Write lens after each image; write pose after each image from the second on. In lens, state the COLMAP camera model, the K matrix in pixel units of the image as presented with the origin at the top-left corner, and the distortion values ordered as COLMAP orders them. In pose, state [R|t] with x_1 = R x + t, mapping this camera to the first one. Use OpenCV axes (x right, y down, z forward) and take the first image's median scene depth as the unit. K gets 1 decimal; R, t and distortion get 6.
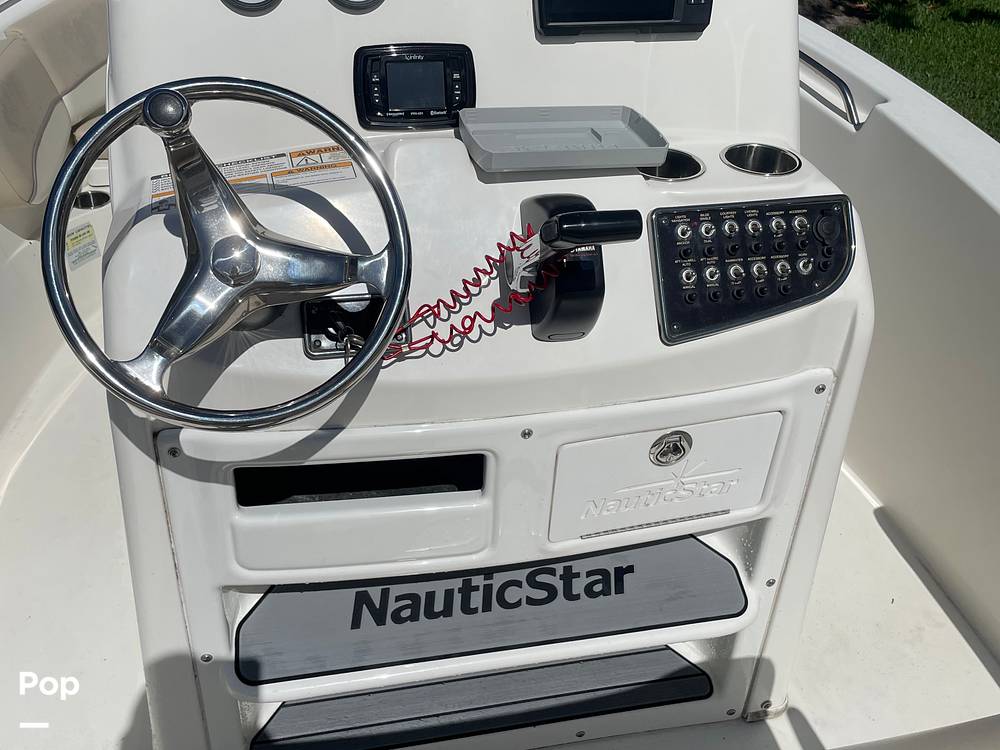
lens RADIAL K [[987.7, 0, 502.1], [0, 987.7, 384.5], [0, 0, 1]] dist [0.057888, 0.000000]
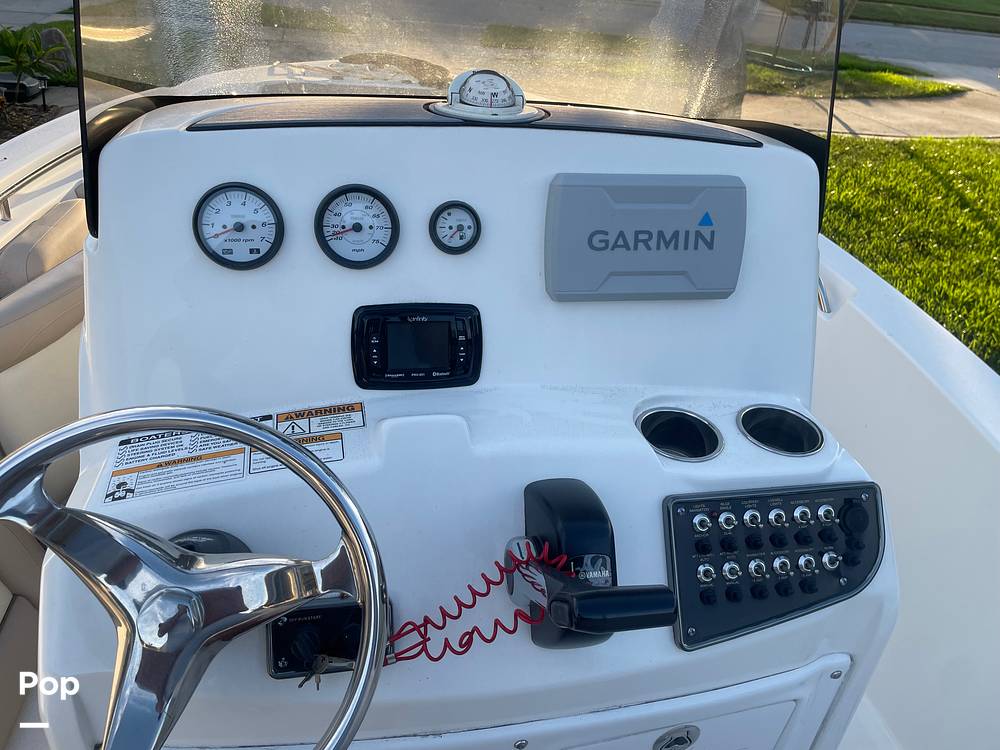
lens RADIAL K [[747.3, 0, 500.9], [0, 747.3, 373.6], [0, 0, 1]] dist [0.049682, -0.030498]
pose [[0.998870, 0.047515, -0.000868, -0.007309], [-0.047506, 0.997854, -0.045067, -0.246266], [-0.001275, 0.045058, 0.998984, 0.297081]]
